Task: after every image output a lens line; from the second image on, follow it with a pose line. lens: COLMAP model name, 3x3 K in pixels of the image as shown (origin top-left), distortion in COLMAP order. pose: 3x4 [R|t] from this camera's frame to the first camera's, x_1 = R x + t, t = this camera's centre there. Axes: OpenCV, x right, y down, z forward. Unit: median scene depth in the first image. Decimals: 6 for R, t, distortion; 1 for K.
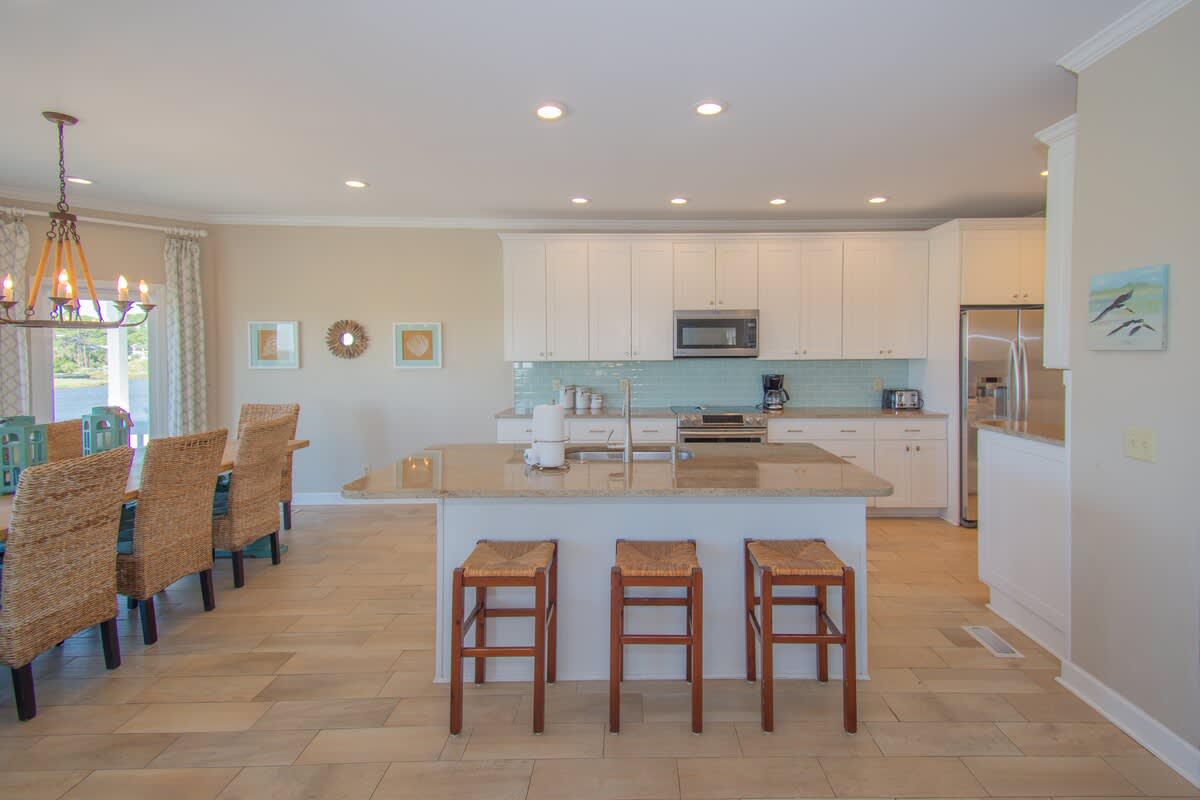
lens RADIAL K [[558.0, 0, 607.2], [0, 558.0, 371.6], [0, 0, 1]] dist [-0.001227, -0.000613]
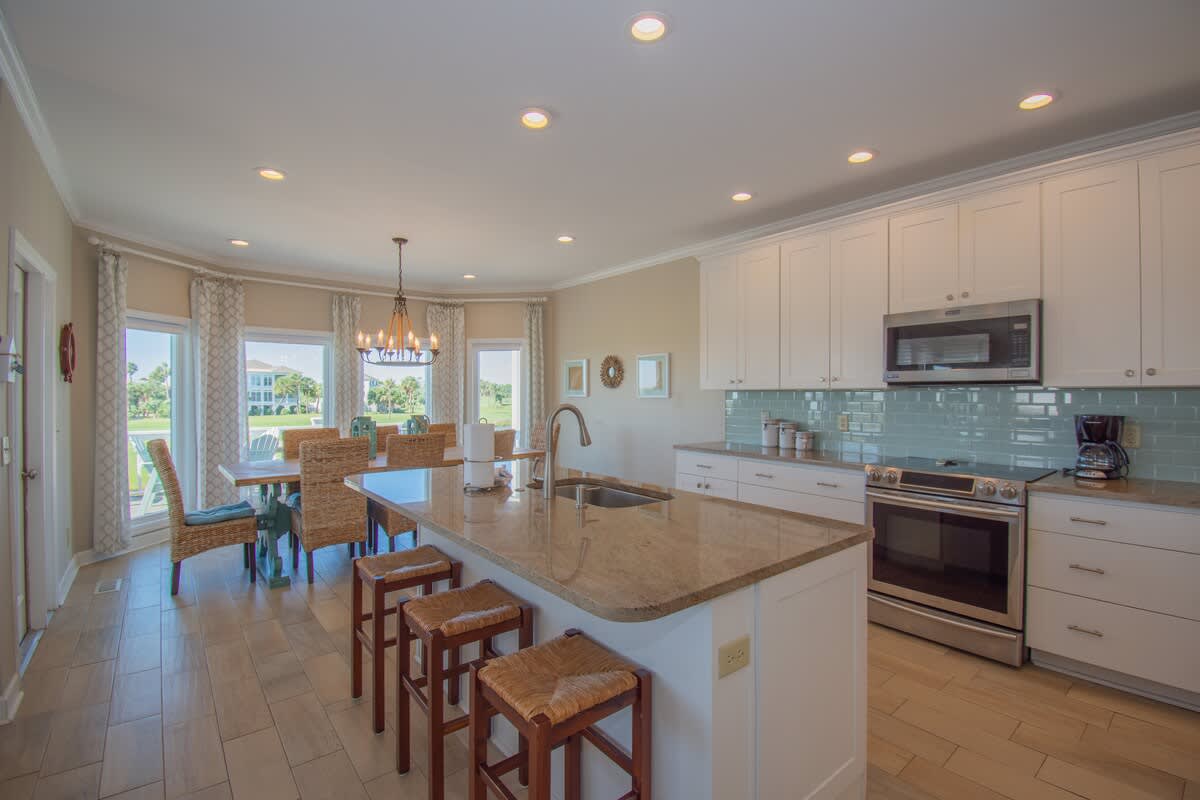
lens RADIAL K [[523.7, 0, 577.6], [0, 523.7, 397.1], [0, 0, 1]] dist [0.024828, -0.018805]
pose [[0.620708, 0.010229, -0.783975, 0.397622], [-0.031697, 0.999425, -0.012057, 0.010579], [0.783401, 0.032333, 0.620675, 0.300080]]
